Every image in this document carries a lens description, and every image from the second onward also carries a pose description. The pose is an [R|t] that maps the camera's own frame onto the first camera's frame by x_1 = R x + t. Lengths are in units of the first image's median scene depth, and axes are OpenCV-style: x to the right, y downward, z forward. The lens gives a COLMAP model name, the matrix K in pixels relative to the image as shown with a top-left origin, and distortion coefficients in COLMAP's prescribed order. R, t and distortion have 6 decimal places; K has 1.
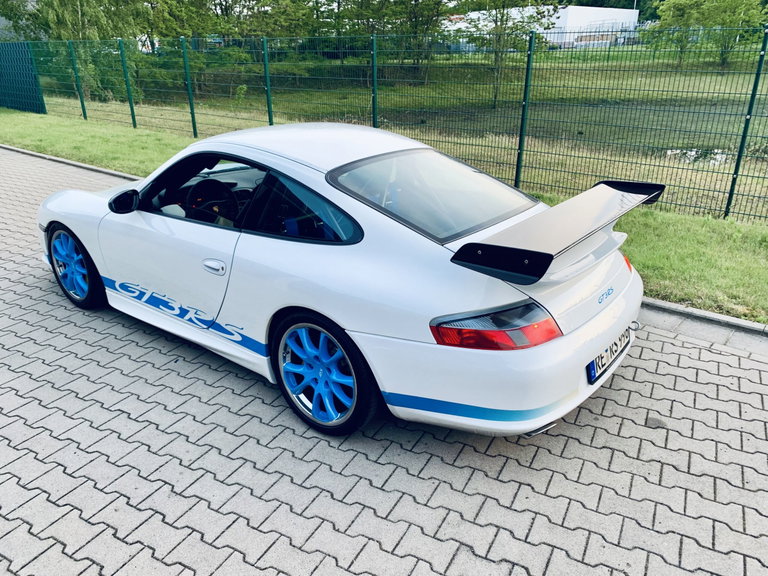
lens RADIAL K [[600.5, 0, 380.3], [0, 600.5, 272.4], [0, 0, 1]] dist [0.008211, 0.002820]
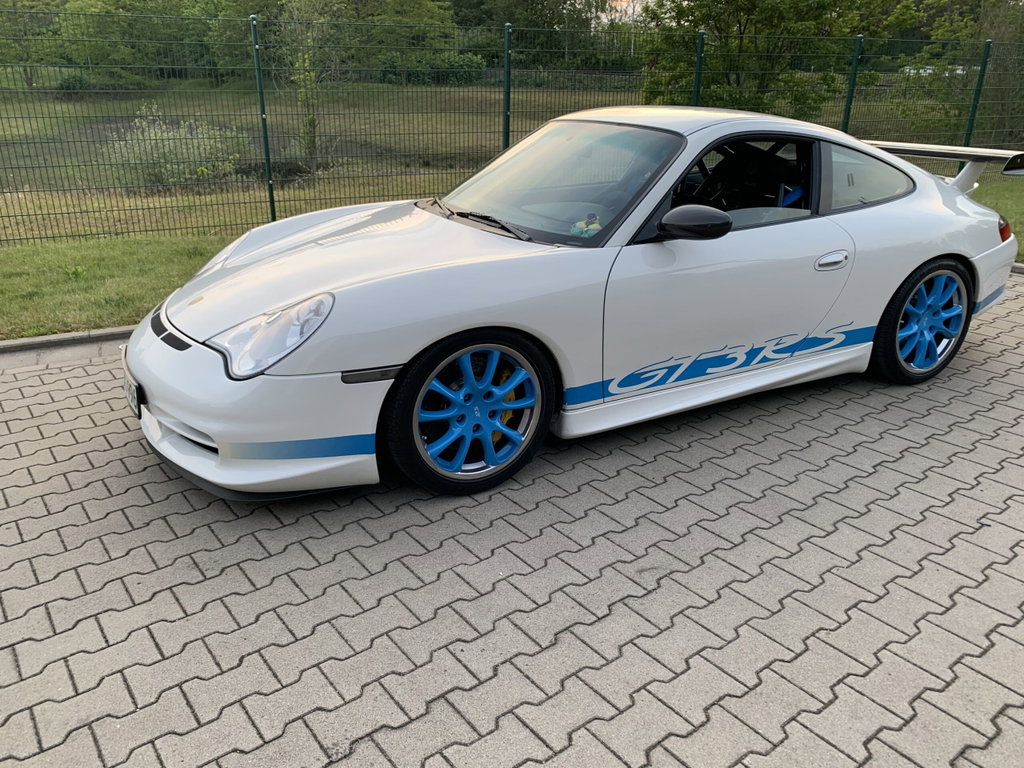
lens RADIAL K [[779.1, 0, 508.8], [0, 779.1, 366.7], [0, 0, 1]] dist [0.018555, -0.002557]
pose [[0.402898, -0.312423, 0.860270, -1.461710], [0.314037, 0.930063, 0.190694, -0.224574], [-0.859683, 0.193326, 0.472833, 0.933038]]
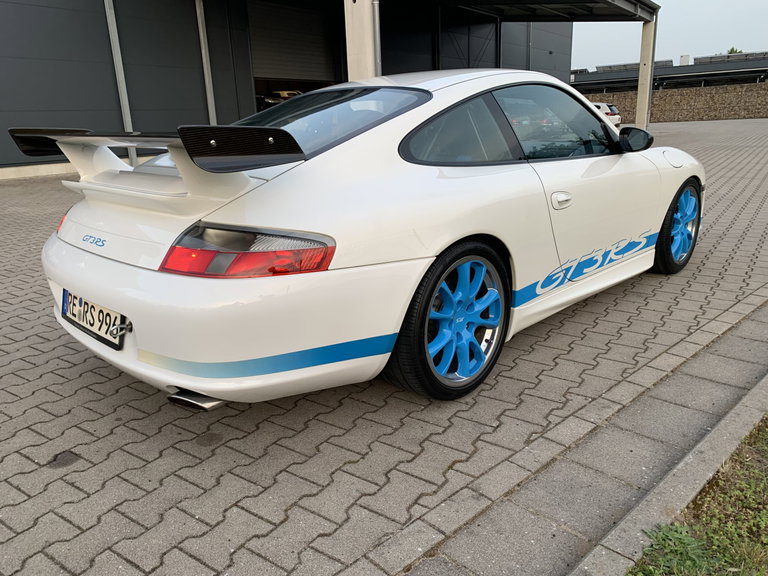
lens RADIAL K [[583.2, 0, 380.2], [0, 583.2, 298.6], [0, 0, 1]] dist [0.011677, 0.003446]
pose [[-0.117998, 0.292424, -0.948981, 0.983591], [-0.302847, 0.899532, 0.314843, -0.229098], [0.945706, 0.324546, -0.017584, 1.282559]]
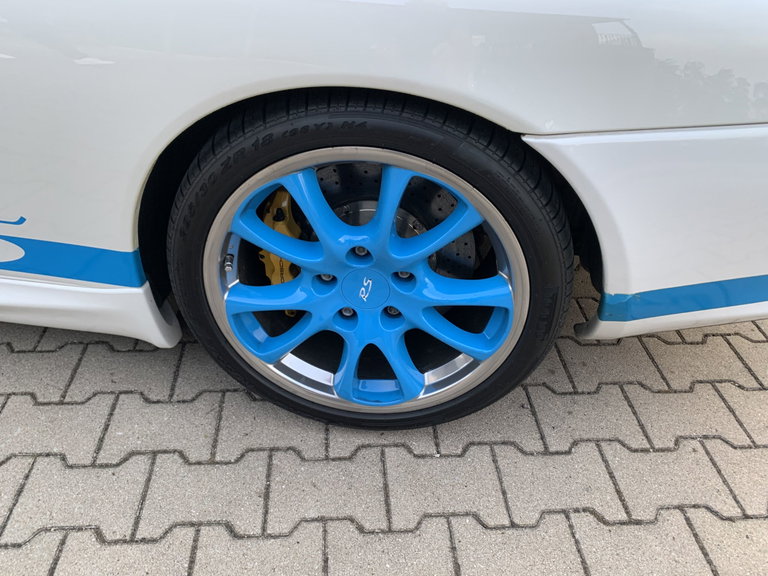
lens RADIAL K [[583.2, 0, 380.2], [0, 583.2, 298.6], [0, 0, 1]] dist [0.011677, 0.003446]
pose [[0.841641, -0.301452, 0.448070, -0.227630], [0.135834, 0.921197, 0.364616, 0.047831], [-0.522675, -0.246013, 0.816265, 0.676711]]
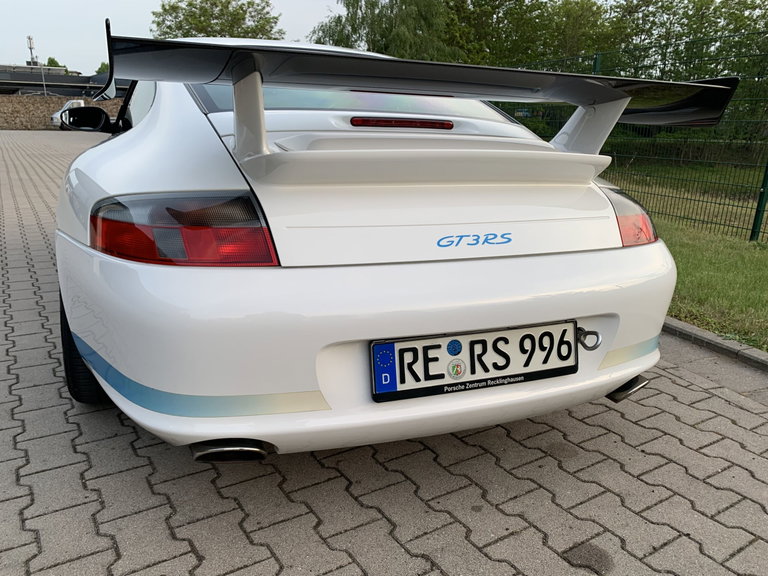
lens RADIAL K [[587.3, 0, 366.5], [0, 587.3, 290.2], [0, 0, 1]] dist [0.007772, 0.001471]
pose [[0.868585, 0.151617, -0.471776, 0.486253], [-0.192990, 0.980375, -0.040243, 0.102143], [0.456416, 0.126003, 0.880799, 0.502073]]
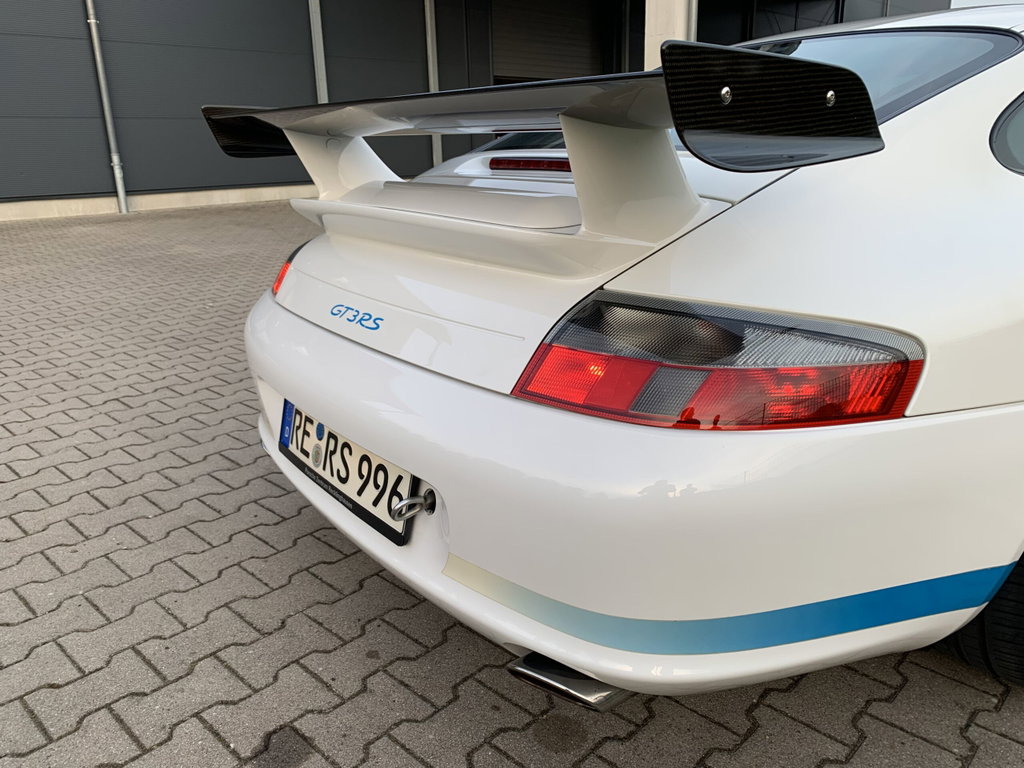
lens RADIAL K [[786.3, 0, 512.0], [0, 786.3, 384.0], [0, 0, 1]] dist [0.013523, -0.005206]
pose [[-0.271823, 0.284098, -0.919457, 0.770691], [-0.303290, 0.881452, 0.362018, -0.135633], [0.913306, 0.377267, -0.153435, 1.102358]]
